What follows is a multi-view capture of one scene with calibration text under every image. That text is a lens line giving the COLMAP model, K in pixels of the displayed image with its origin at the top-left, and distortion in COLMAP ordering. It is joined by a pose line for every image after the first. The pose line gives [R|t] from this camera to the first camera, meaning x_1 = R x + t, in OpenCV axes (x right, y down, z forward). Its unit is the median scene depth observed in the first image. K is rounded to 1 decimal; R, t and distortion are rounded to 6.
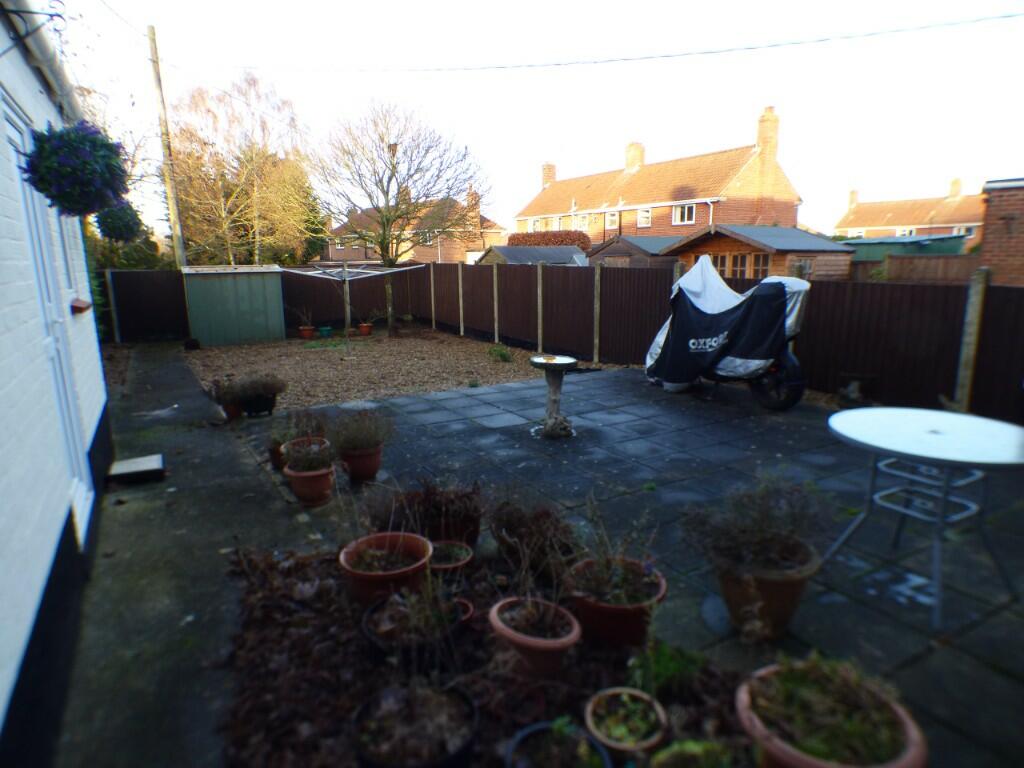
lens RADIAL K [[633.4, 0, 512.0], [0, 633.4, 384.0], [0, 0, 1]] dist [-0.006965, -0.002889]
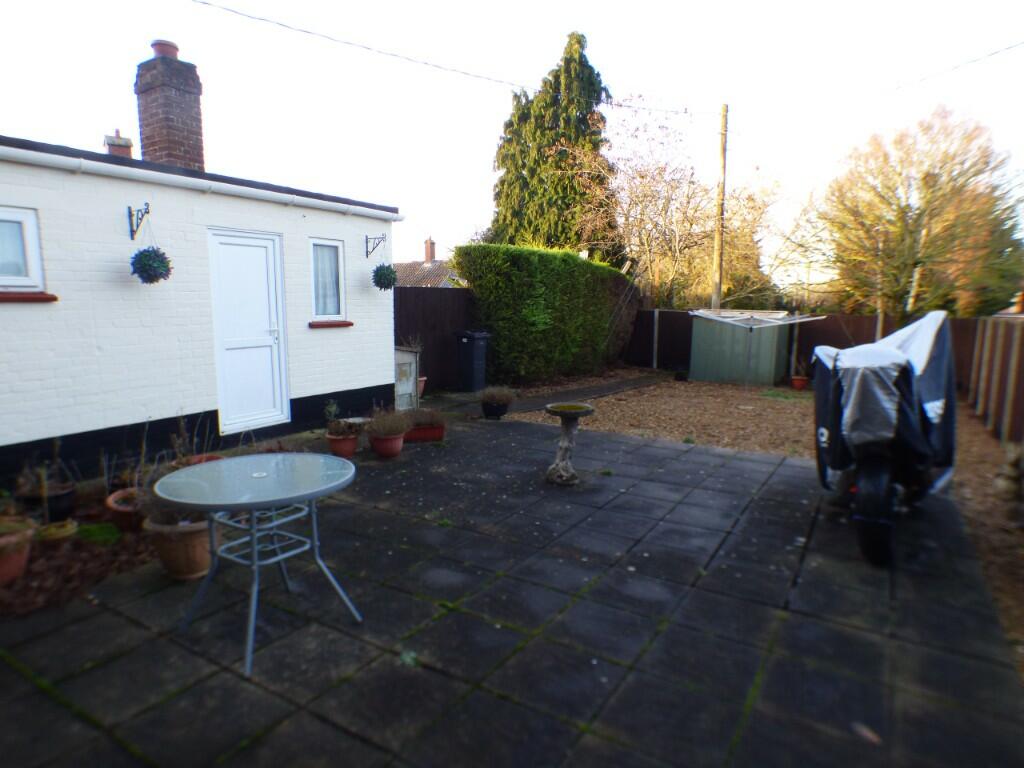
lens RADIAL K [[633.4, 0, 512.0], [0, 633.4, 384.0], [0, 0, 1]] dist [-0.006965, -0.002889]
pose [[0.492995, 0.138088, -0.859004, 0.805402], [-0.195681, 0.979626, 0.045175, -0.095050], [0.847741, 0.145820, 0.509972, 0.364105]]
